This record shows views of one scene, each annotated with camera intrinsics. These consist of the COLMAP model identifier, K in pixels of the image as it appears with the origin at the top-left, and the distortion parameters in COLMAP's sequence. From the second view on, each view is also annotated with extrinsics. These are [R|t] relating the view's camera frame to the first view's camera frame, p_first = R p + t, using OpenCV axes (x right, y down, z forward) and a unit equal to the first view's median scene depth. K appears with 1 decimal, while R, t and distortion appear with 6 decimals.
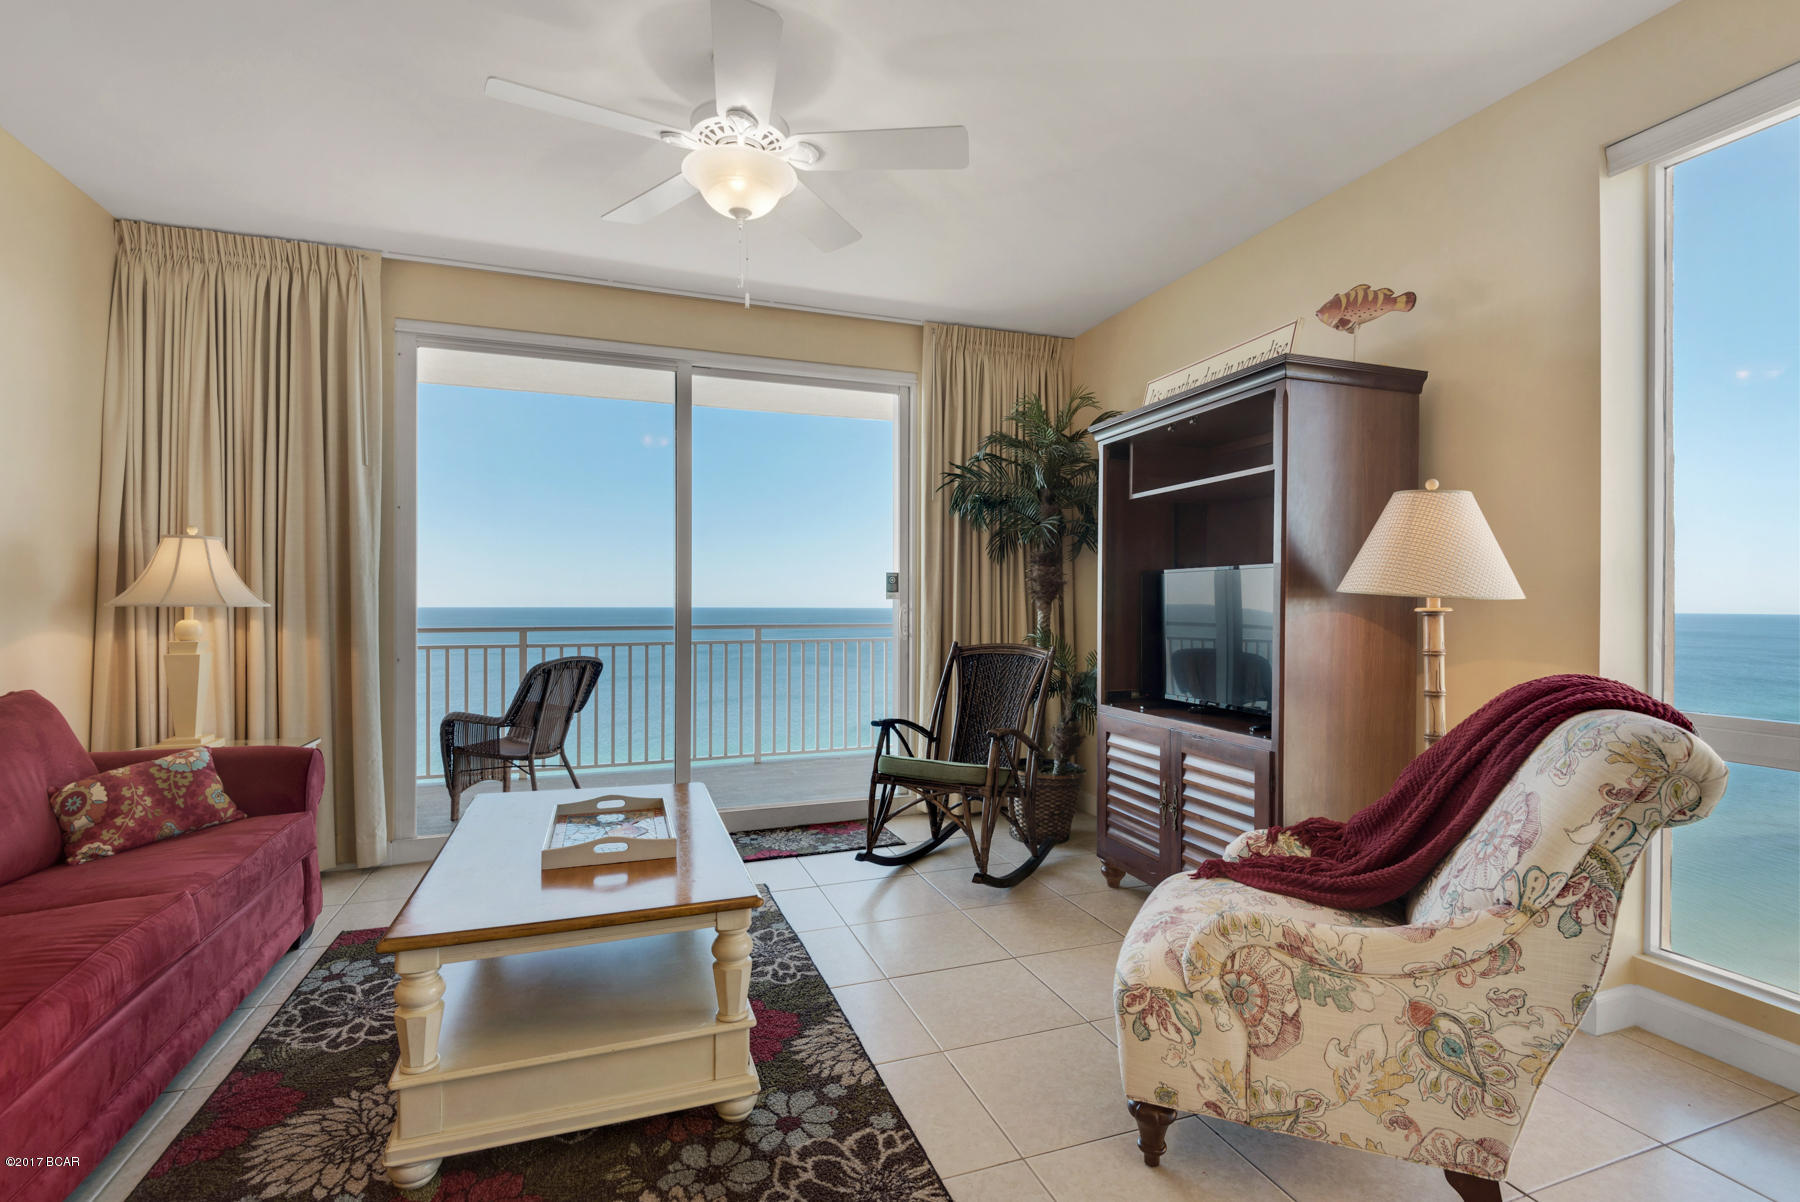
lens RADIAL K [[826.9, 0, 906.1], [0, 826.9, 602.6], [0, 0, 1]] dist [0.015992, -0.016019]
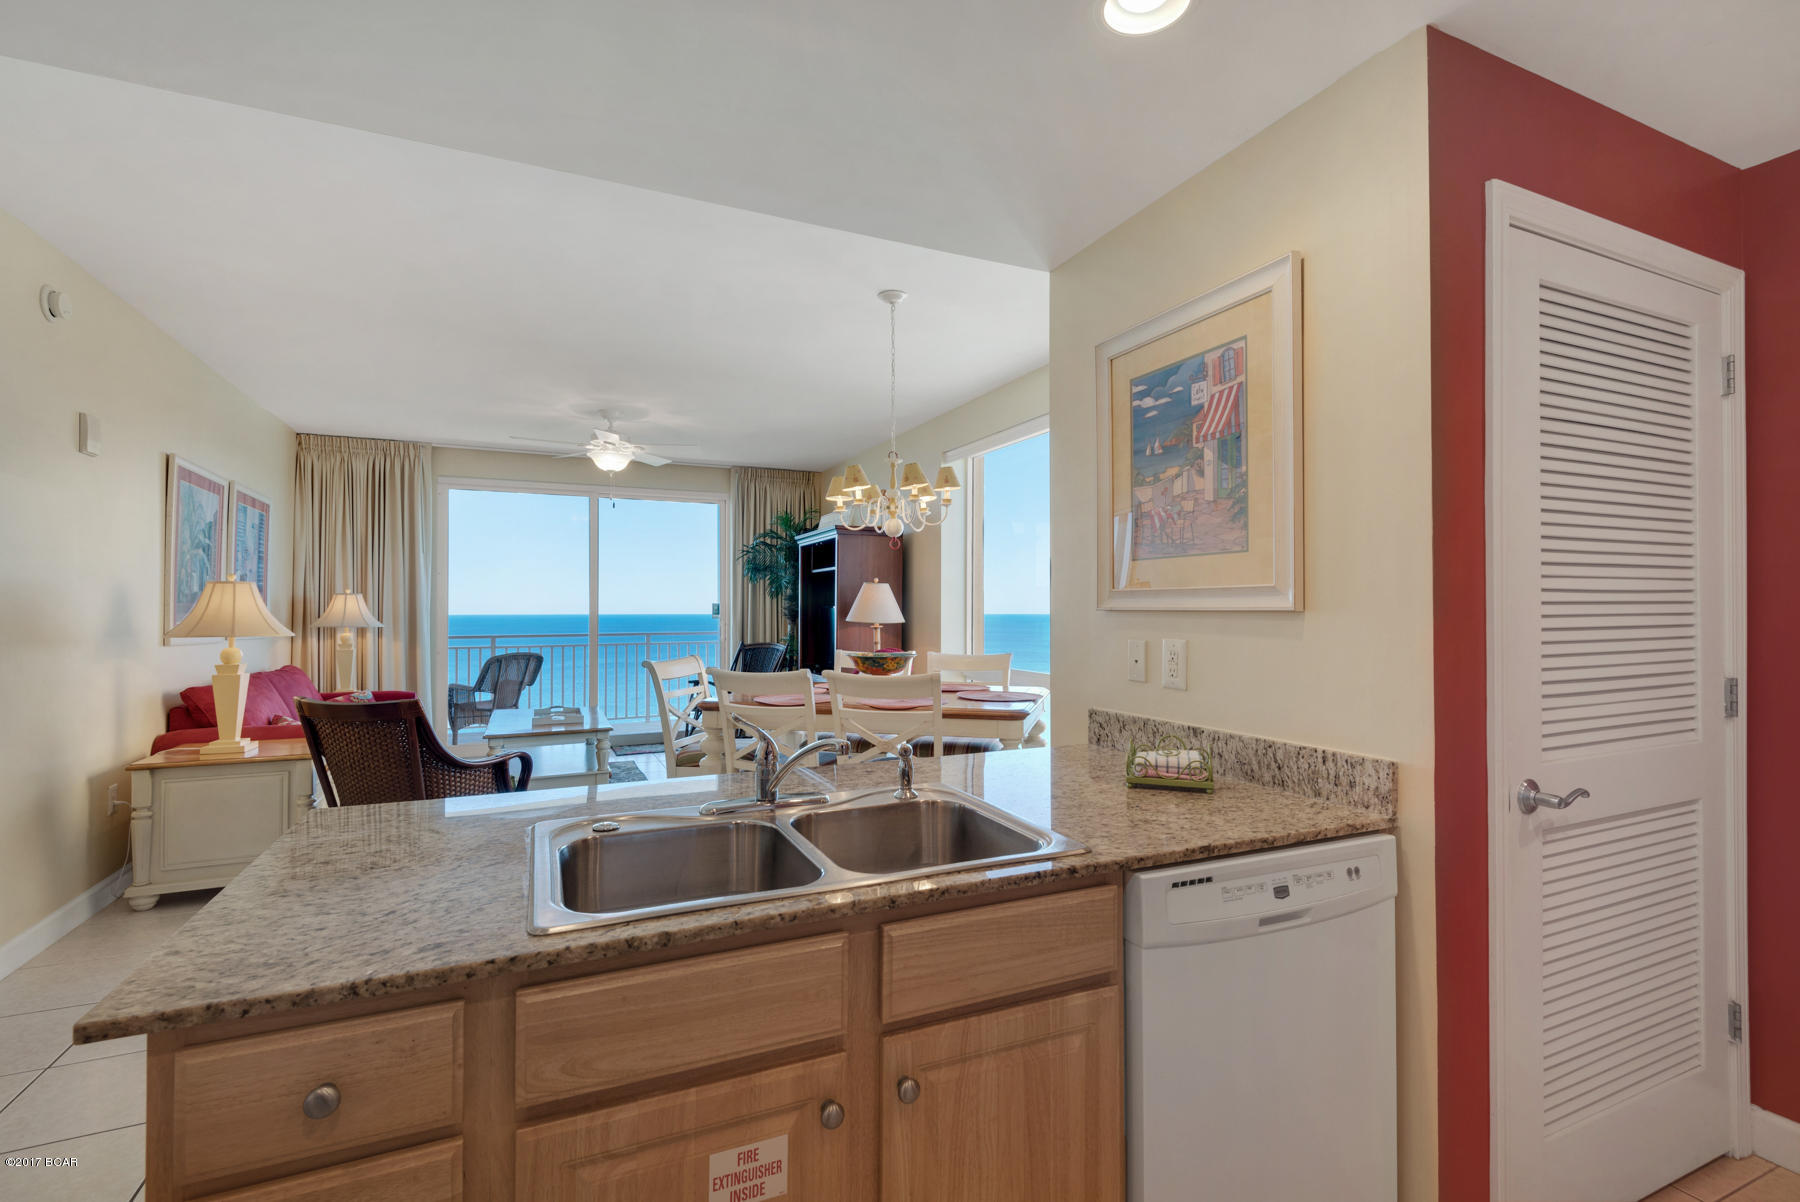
lens RADIAL K [[810.7, 0, 906.1], [0, 810.7, 600.0], [0, 0, 1]] dist [0.034090, -0.021180]
pose [[0.996886, -0.000945, 0.078852, 0.345262], [0.001790, 0.999942, -0.010657, -0.034340], [-0.078838, 0.010765, 0.996829, -1.057001]]
